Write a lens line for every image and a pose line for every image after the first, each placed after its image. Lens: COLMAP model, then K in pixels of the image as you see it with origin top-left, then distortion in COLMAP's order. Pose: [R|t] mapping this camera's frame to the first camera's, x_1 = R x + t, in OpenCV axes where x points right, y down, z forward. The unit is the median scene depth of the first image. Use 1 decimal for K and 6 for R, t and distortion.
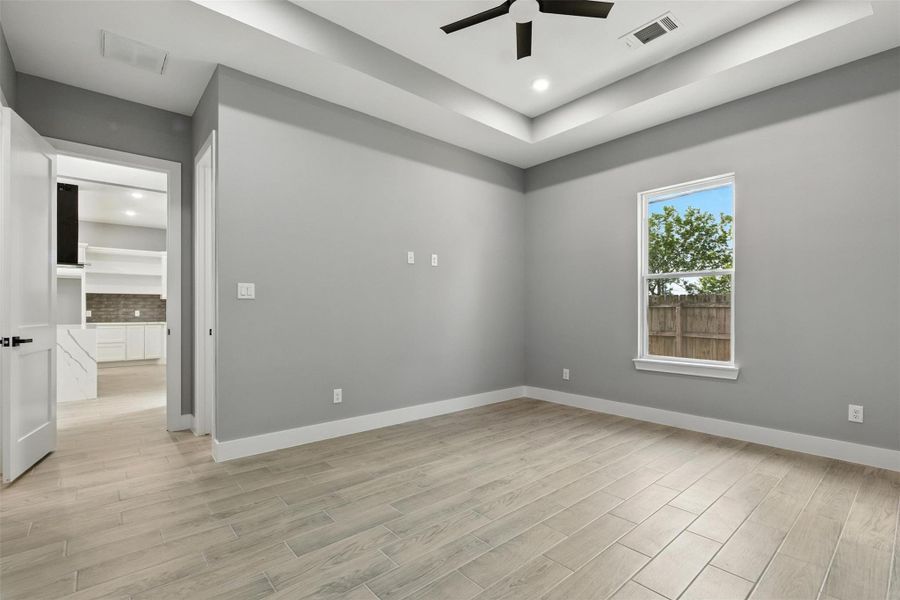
lens RADIAL K [[409.7, 0, 451.4], [0, 409.7, 306.2], [0, 0, 1]] dist [0.000068, 0.000459]
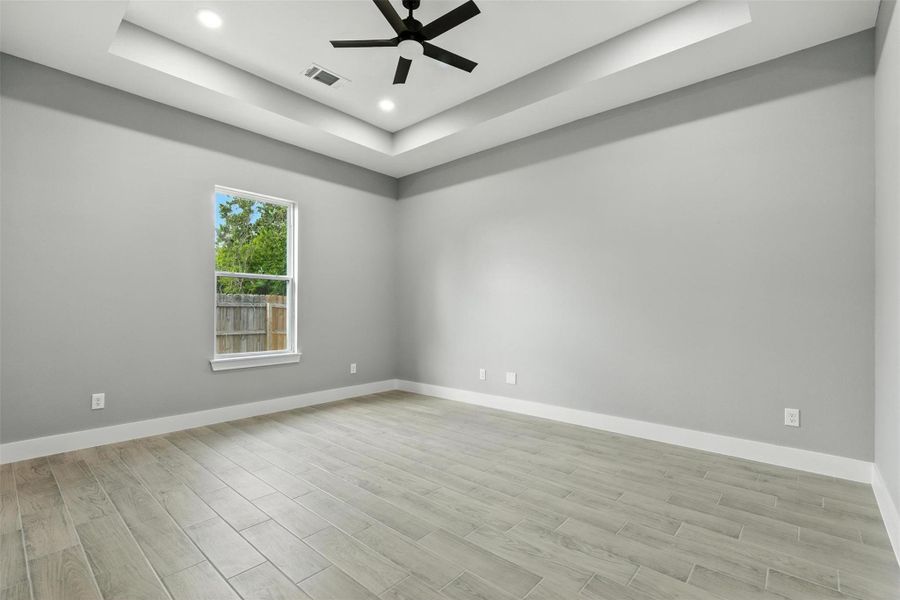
lens RADIAL K [[409.7, 0, 449.0], [0, 409.7, 303.4], [0, 0, 1]] dist [0.000068, 0.000459]
pose [[-0.126655, 0.015849, 0.991820, -0.753762], [-0.009488, 0.999807, -0.017188, 0.013174], [-0.991901, -0.011587, -0.126481, 0.797354]]
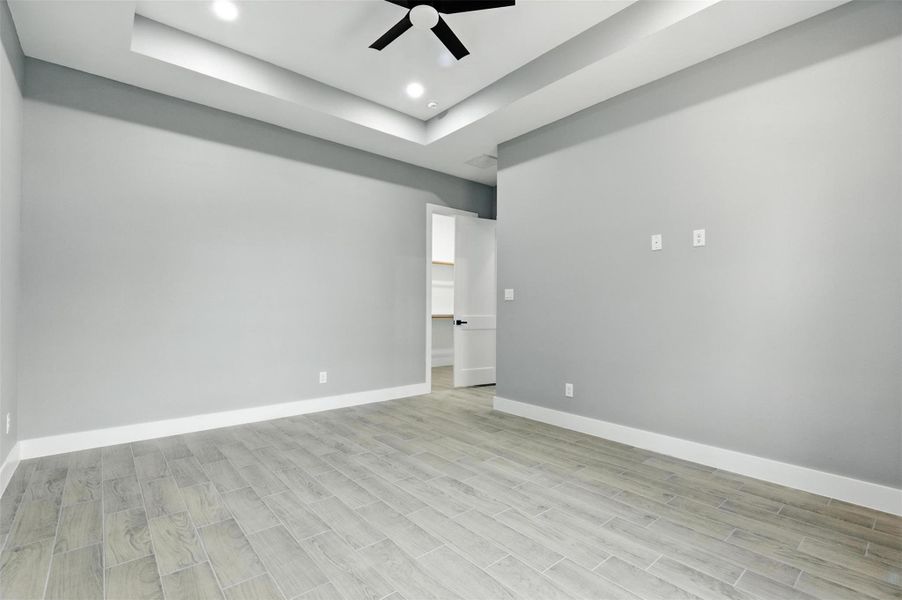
lens RADIAL K [[410.7, 0, 454.3], [0, 410.7, 298.3], [0, 0, 1]] dist [0.000068, 0.000459]
pose [[0.003580, -0.023721, -0.999712, 0.924911], [0.000470, 0.999719, -0.023719, 0.009435], [0.999993, -0.000384, 0.003591, 0.828124]]
